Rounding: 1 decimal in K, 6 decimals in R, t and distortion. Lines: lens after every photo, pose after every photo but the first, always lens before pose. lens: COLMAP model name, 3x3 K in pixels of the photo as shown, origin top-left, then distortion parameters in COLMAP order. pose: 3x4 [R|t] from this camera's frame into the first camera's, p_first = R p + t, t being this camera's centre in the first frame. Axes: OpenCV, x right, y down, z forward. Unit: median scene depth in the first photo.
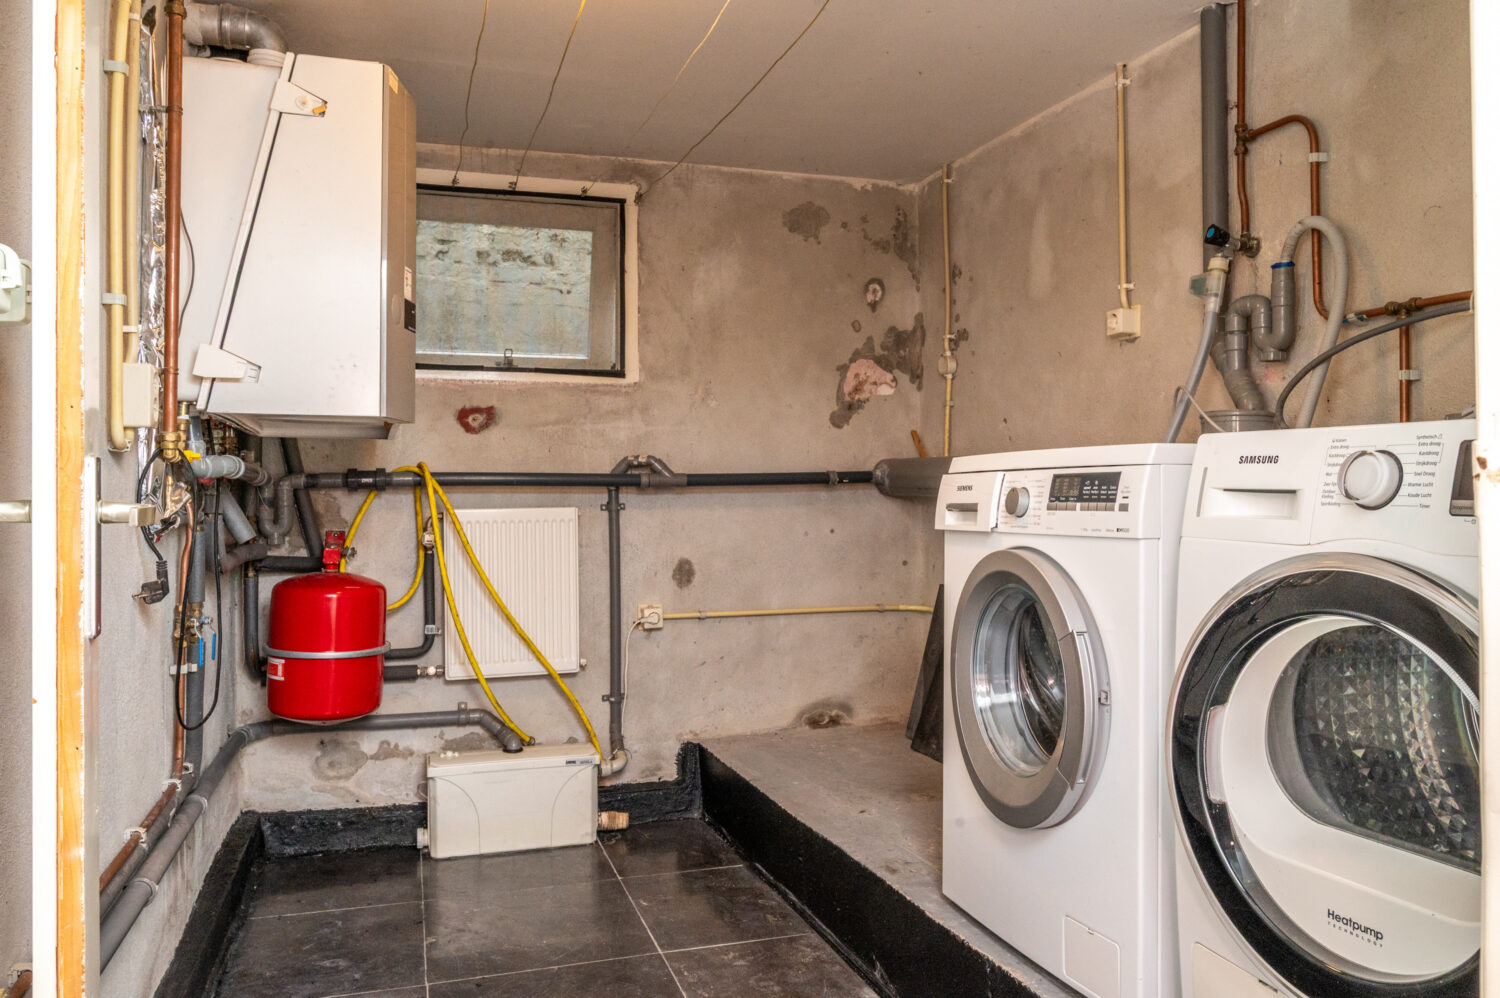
lens RADIAL K [[1138.7, 0, 770.9], [0, 1138.7, 467.5], [0, 0, 1]] dist [-0.004470, 0.004509]
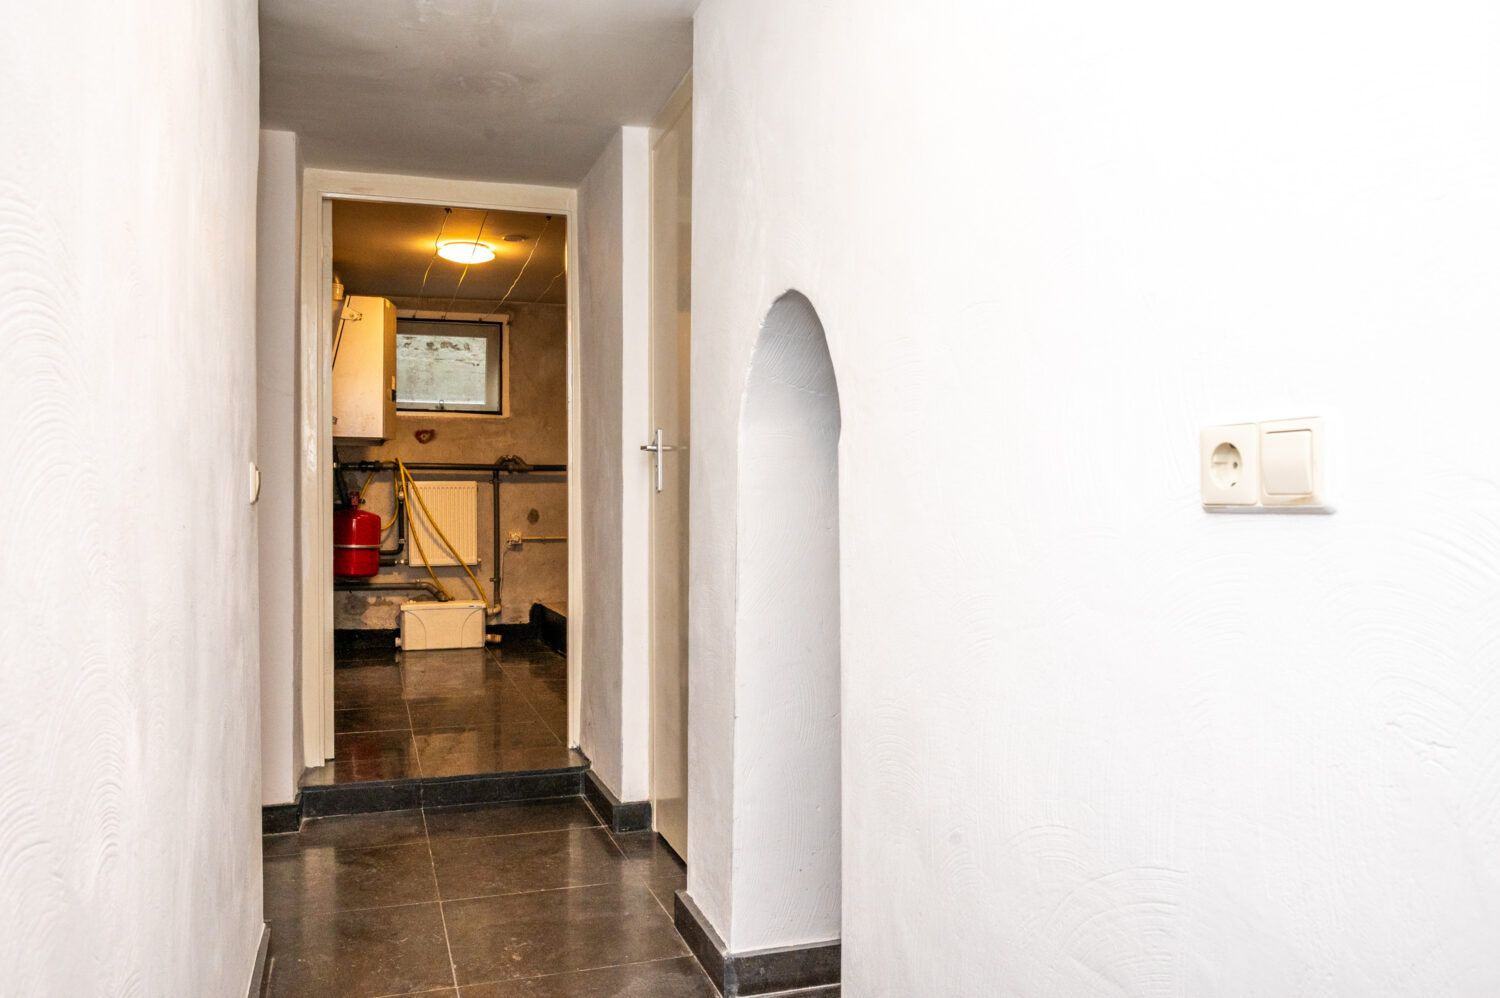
lens RADIAL K [[1138.7, 0, 748.1], [0, 1138.7, 500.9], [0, 0, 1]] dist [-0.004470, 0.004509]
pose [[0.999942, 0.006458, 0.008580, 0.284986], [-0.006681, 0.999634, 0.026206, 0.014085], [-0.008408, -0.026262, 0.999620, -0.979368]]
